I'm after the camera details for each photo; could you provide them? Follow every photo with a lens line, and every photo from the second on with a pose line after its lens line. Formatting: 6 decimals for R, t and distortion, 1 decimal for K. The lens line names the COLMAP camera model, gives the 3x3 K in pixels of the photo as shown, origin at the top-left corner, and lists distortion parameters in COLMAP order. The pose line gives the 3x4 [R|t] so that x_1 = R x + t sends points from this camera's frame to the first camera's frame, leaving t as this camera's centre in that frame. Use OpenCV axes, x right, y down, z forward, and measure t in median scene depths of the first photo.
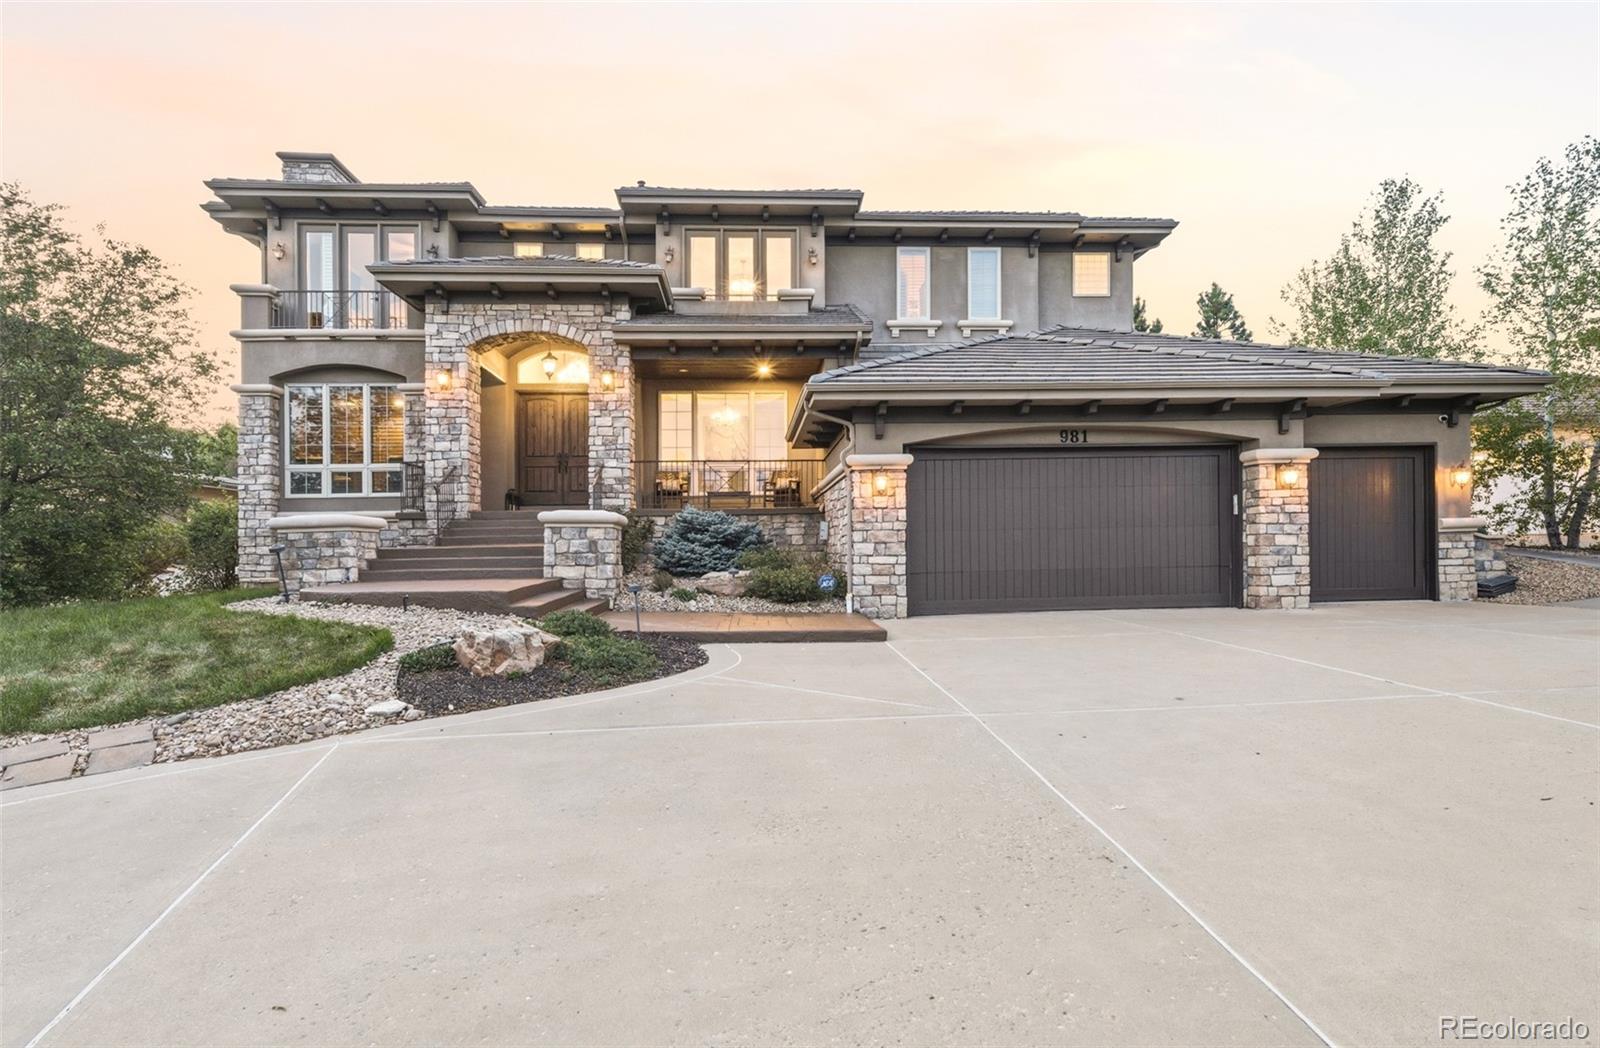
lens RADIAL K [[853.2, 0, 800.0], [0, 853.2, 524.0], [0, 0, 1]] dist [0.029536, 0.000043]
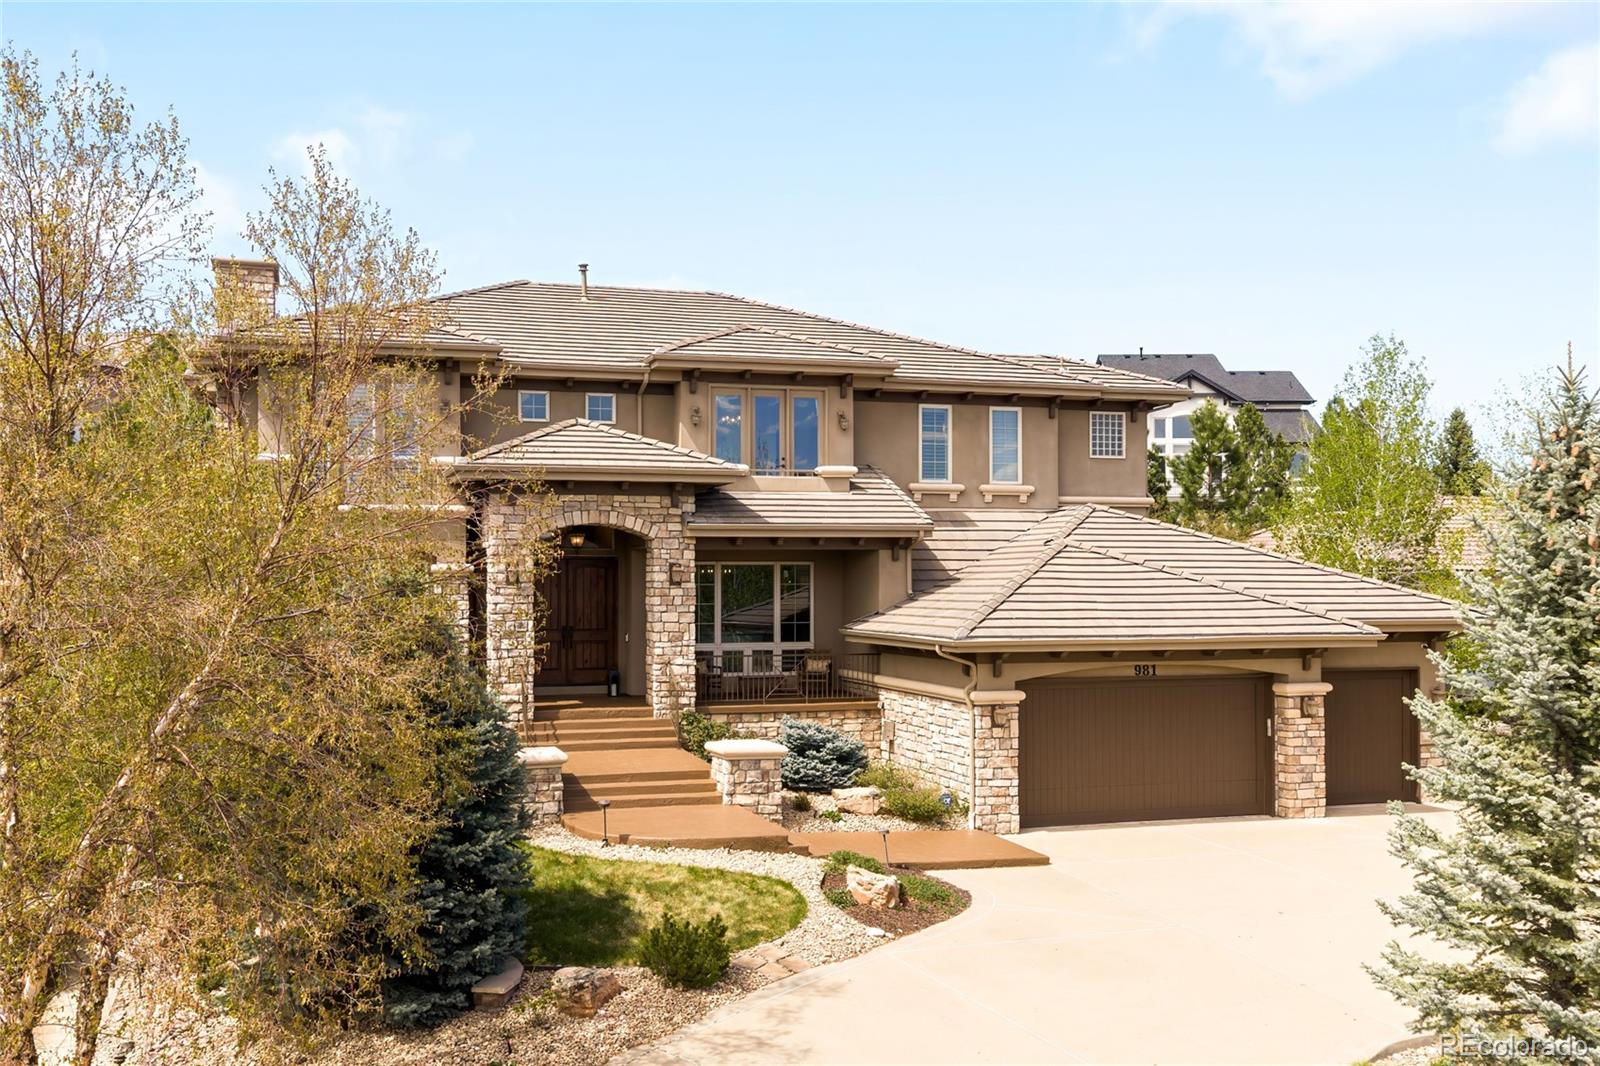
lens RADIAL K [[1460.1, 0, 800.0], [0, 1460.1, 533.0], [0, 0, 1]] dist [0.065090, 0.004810]
pose [[0.973981, 0.026239, 0.225106, -0.470685], [-0.022787, 0.999580, -0.017920, -0.192753], [-0.225481, 0.012324, 0.974170, -0.667989]]
